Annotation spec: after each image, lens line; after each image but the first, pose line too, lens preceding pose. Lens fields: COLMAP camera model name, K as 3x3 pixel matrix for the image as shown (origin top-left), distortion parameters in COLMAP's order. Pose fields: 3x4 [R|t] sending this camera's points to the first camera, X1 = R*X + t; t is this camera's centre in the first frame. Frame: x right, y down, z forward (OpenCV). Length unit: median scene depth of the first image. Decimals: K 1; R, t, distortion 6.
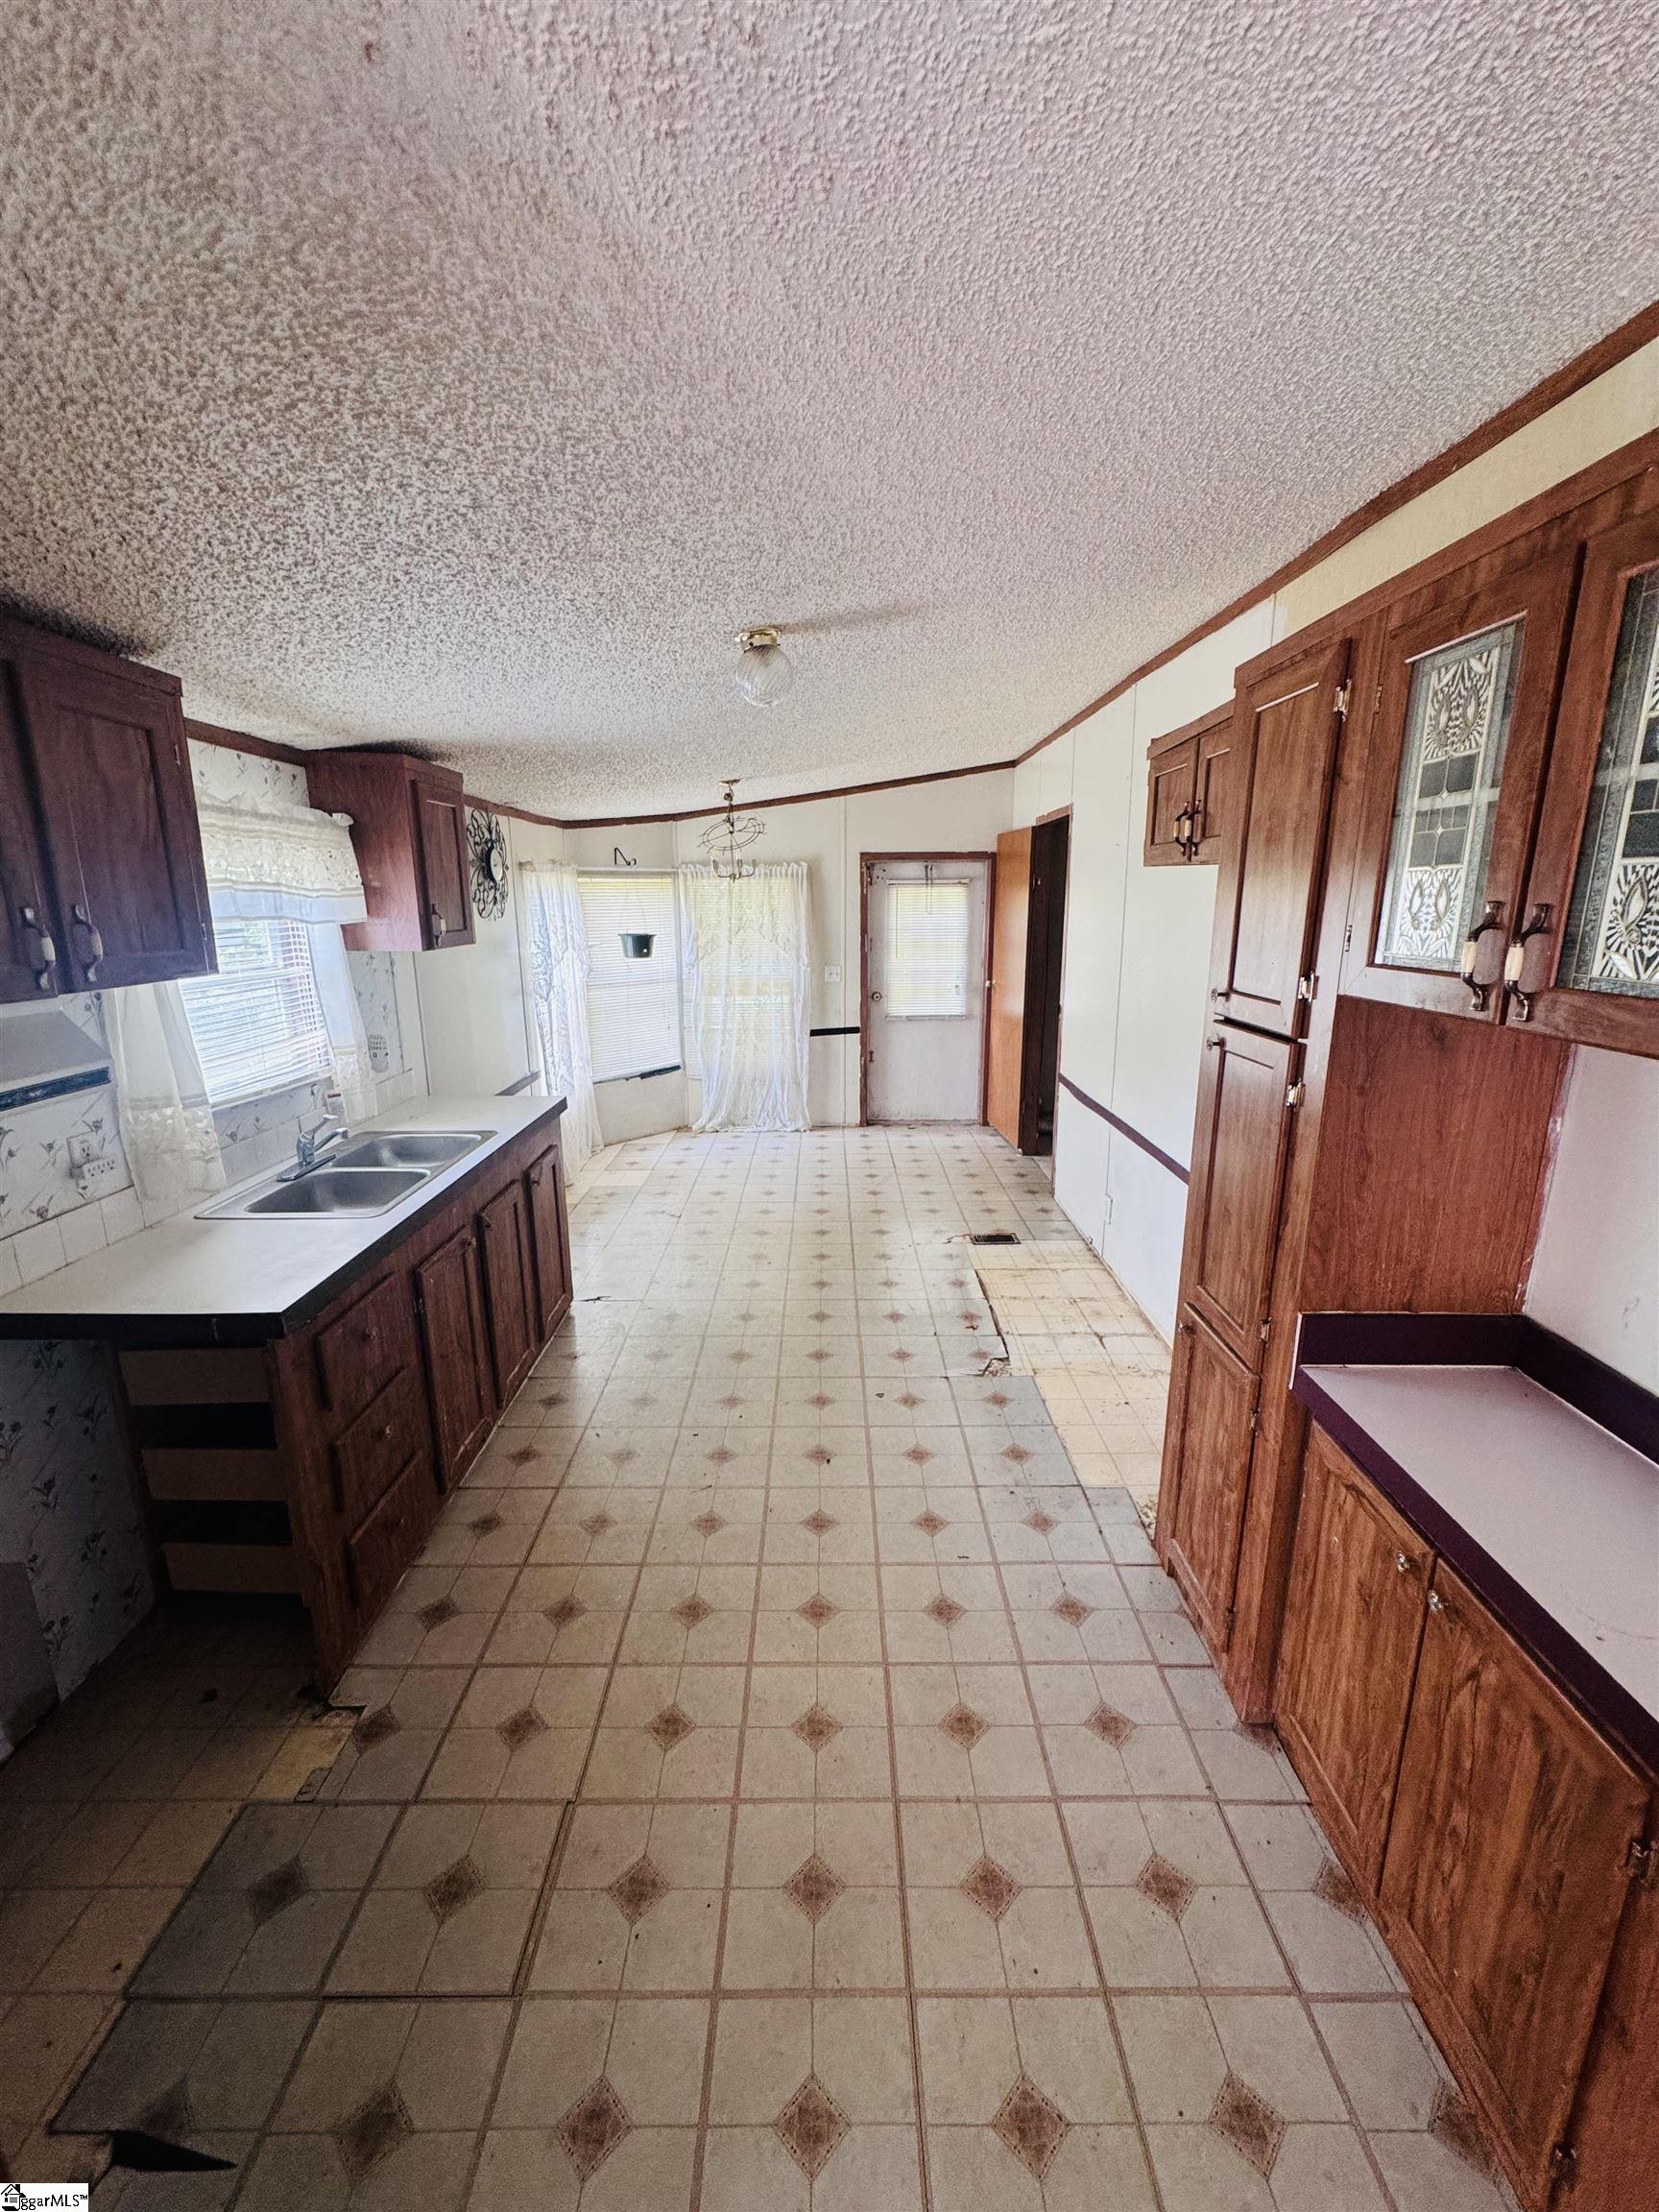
lens RADIAL K [[877.8, 0, 831.5], [0, 877.8, 1106.3], [0, 0, 1]] dist [-0.000875, 0.000158]
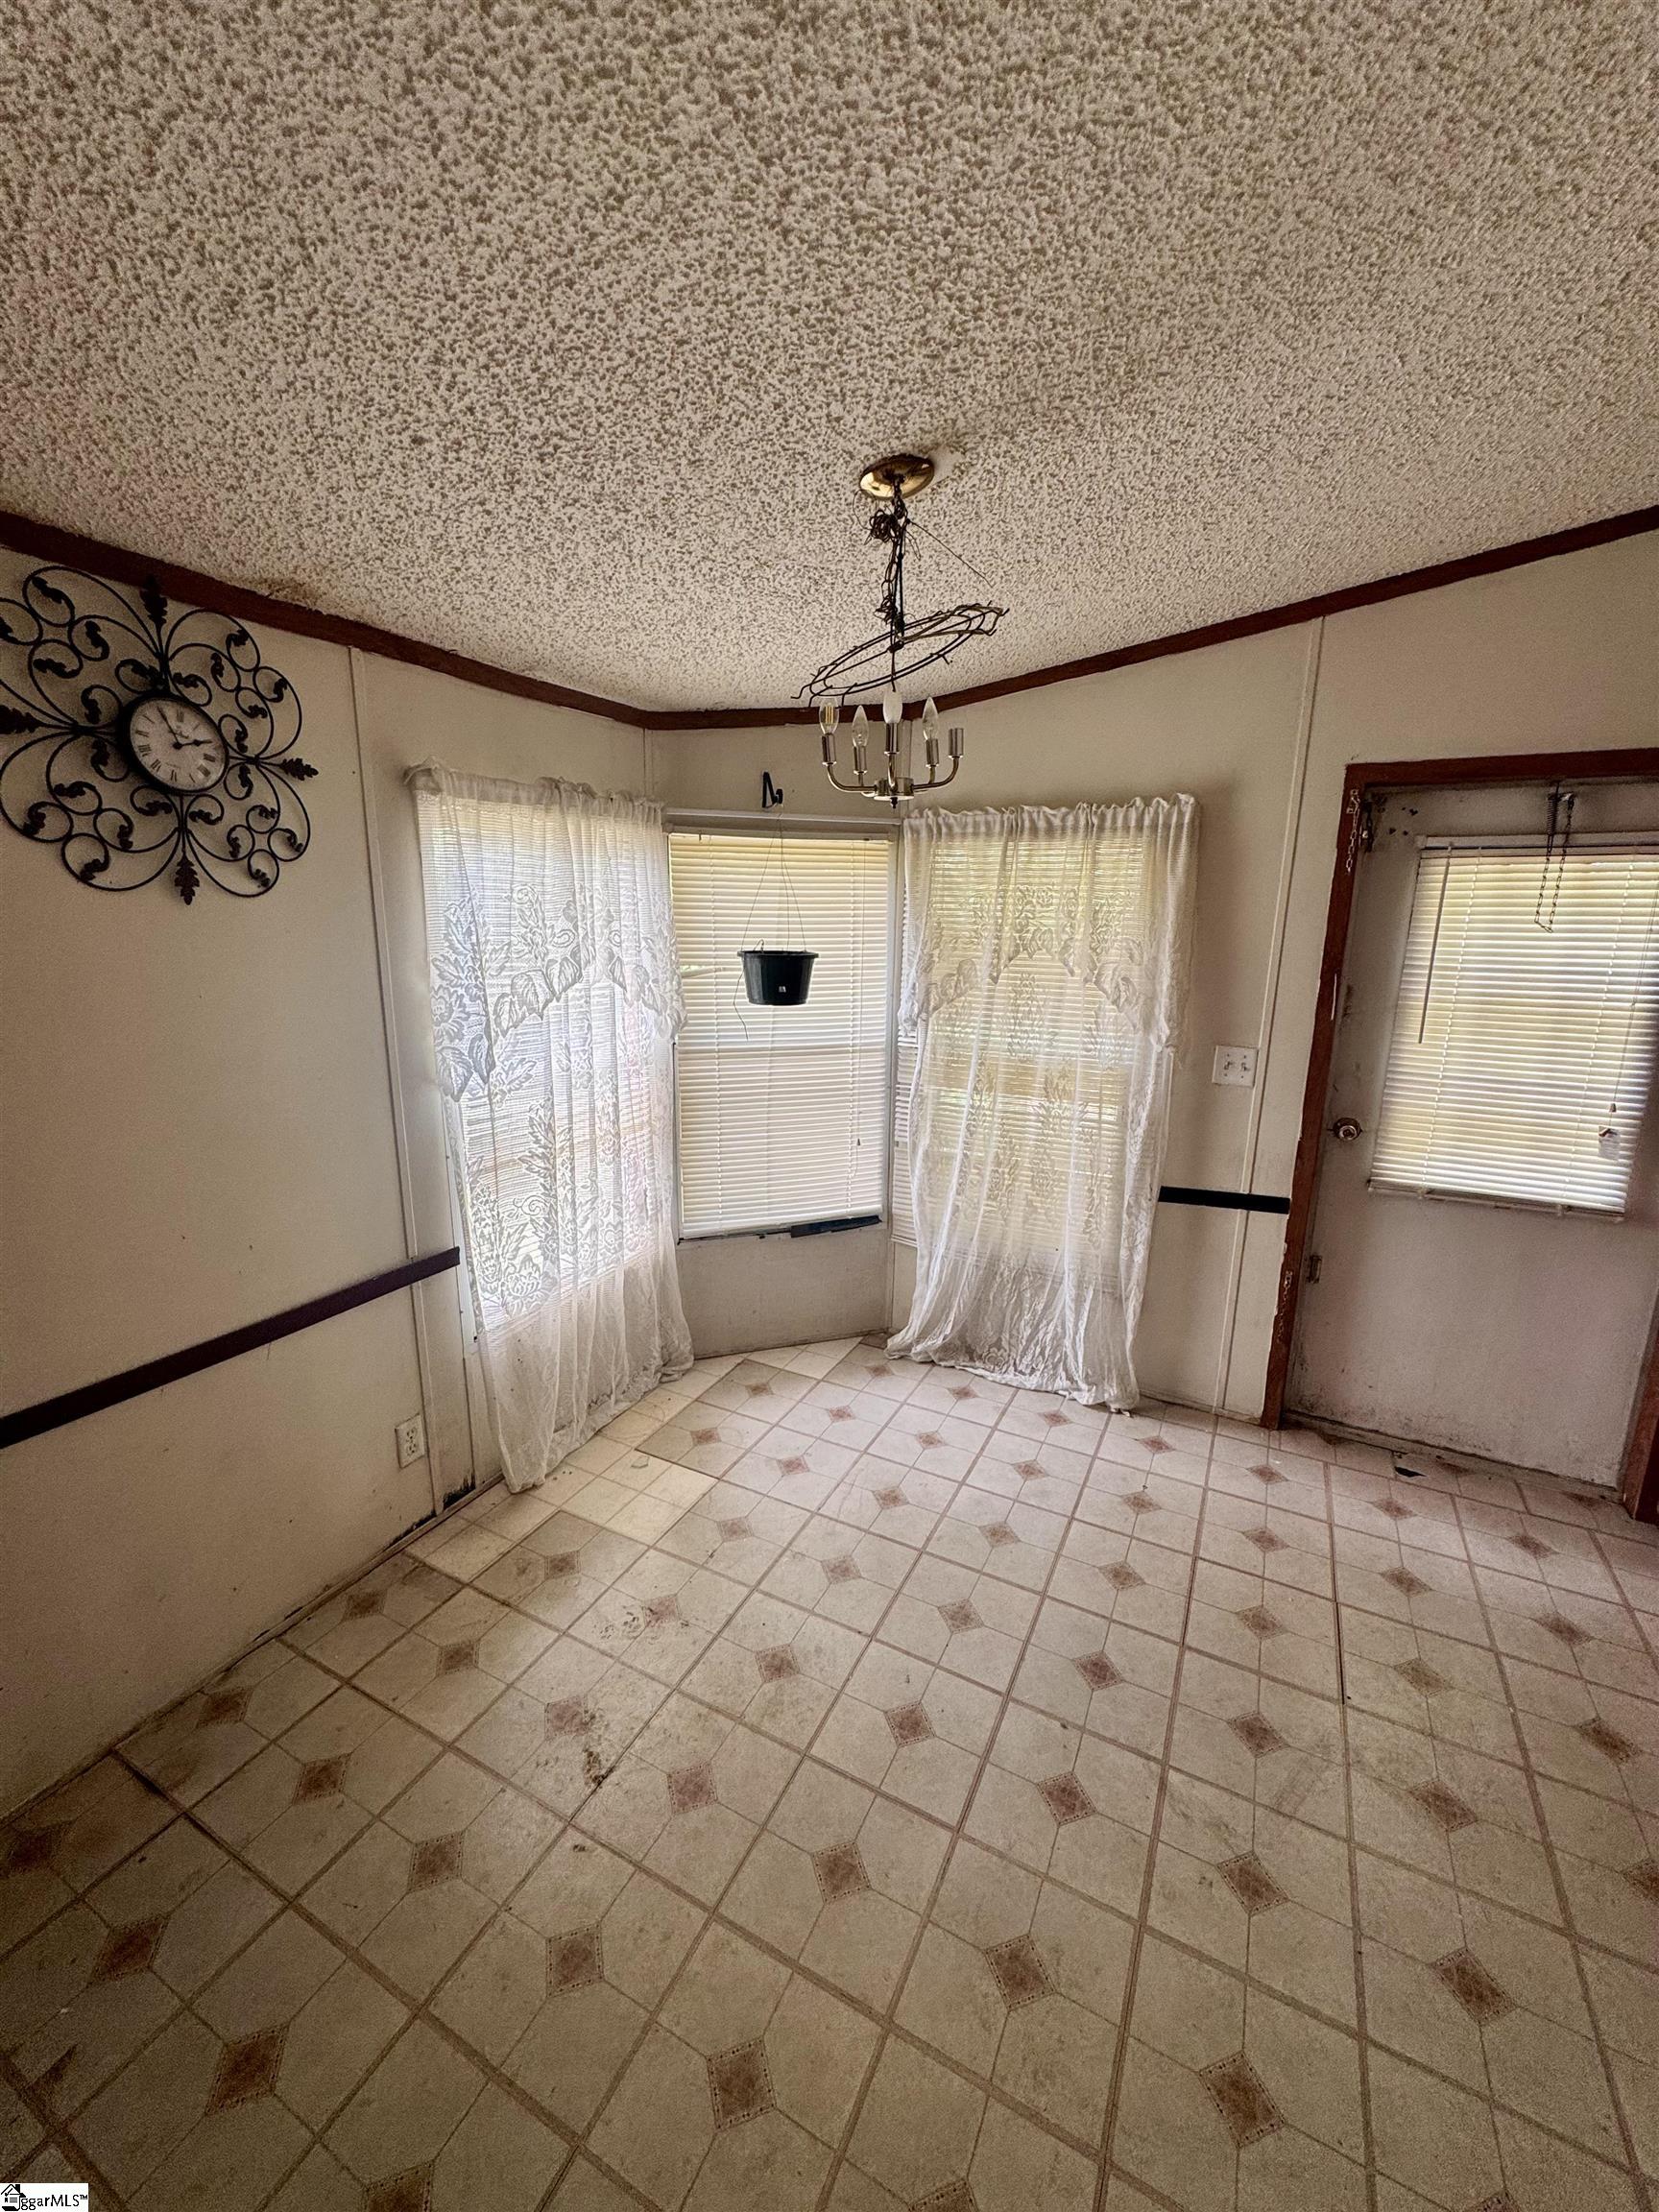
lens RADIAL K [[877.8, 0, 831.5], [0, 877.8, 1106.3], [0, 0, 1]] dist [-0.000875, 0.000158]
pose [[0.885734, 0.117249, -0.449141, 0.051936], [-0.126559, 0.991915, 0.009359, -0.266345], [0.446607, 0.048553, 0.893412, 1.294156]]
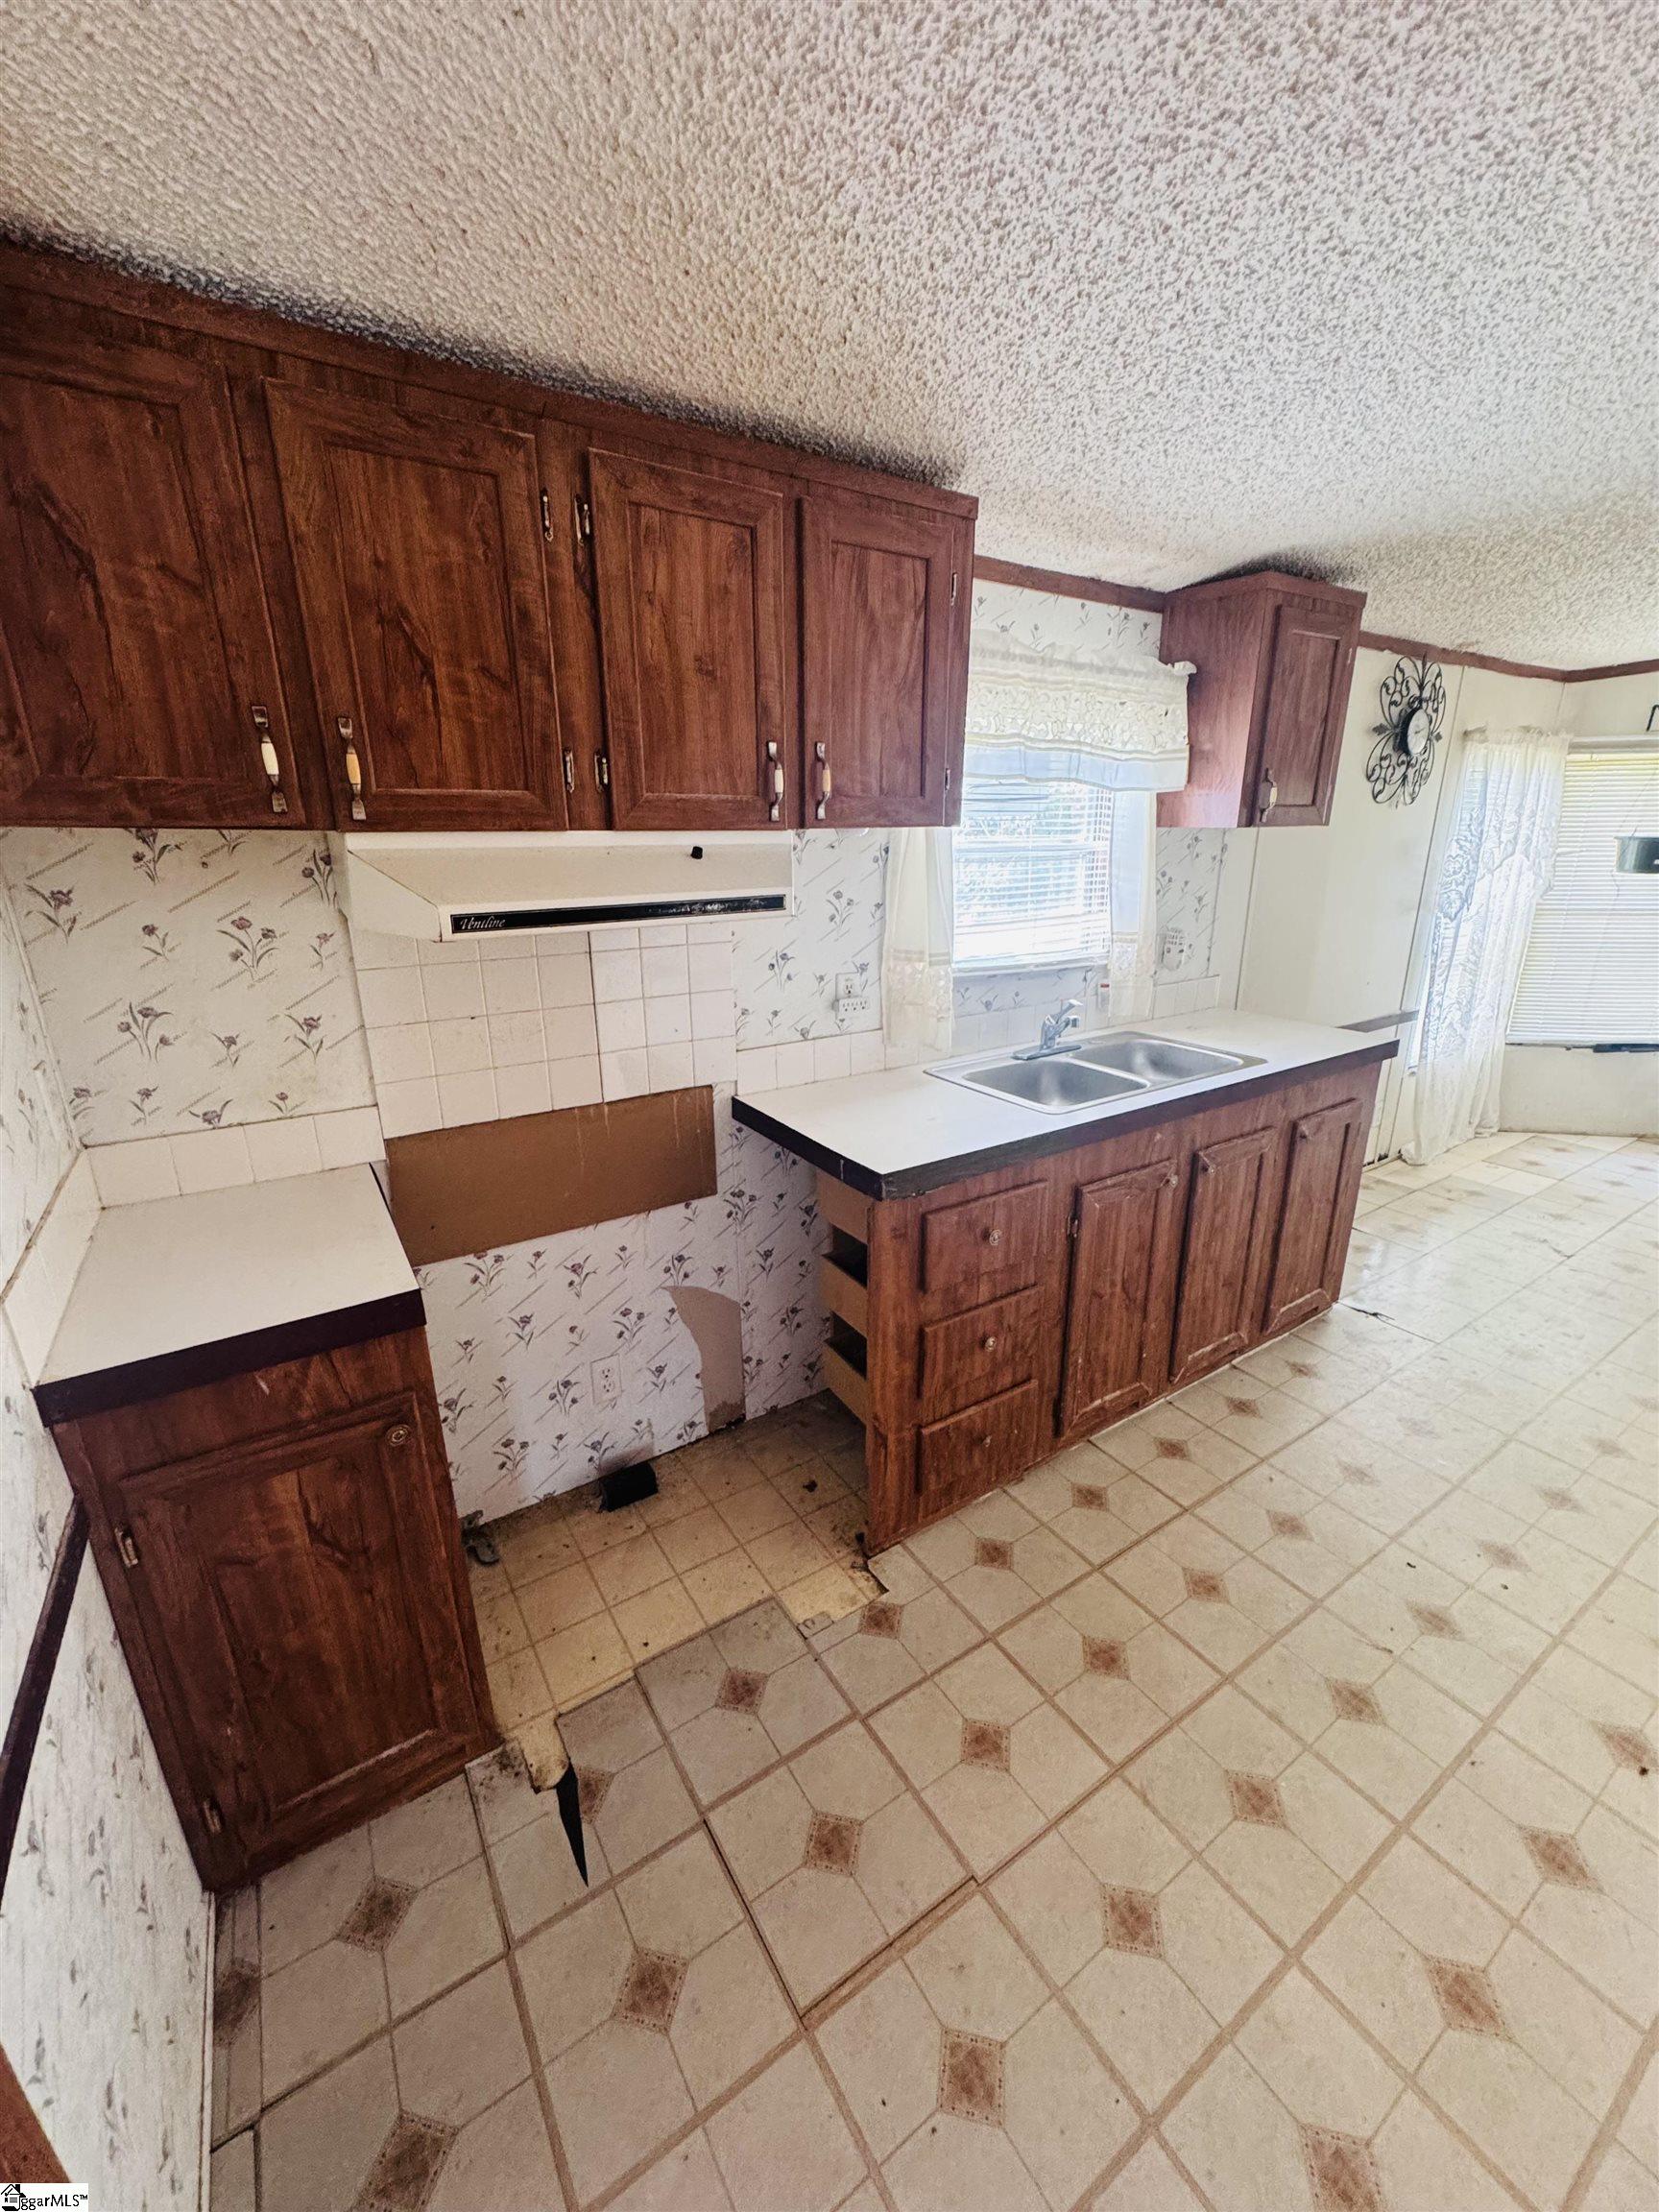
lens RADIAL K [[877.8, 0, 831.5], [0, 877.8, 1106.3], [0, 0, 1]] dist [-0.000875, 0.000158]
pose [[0.539727, 0.247784, -0.804548, 0.061312], [-0.185524, 0.967215, 0.173424, 0.004464], [0.821143, 0.055661, 0.568002, 0.264102]]
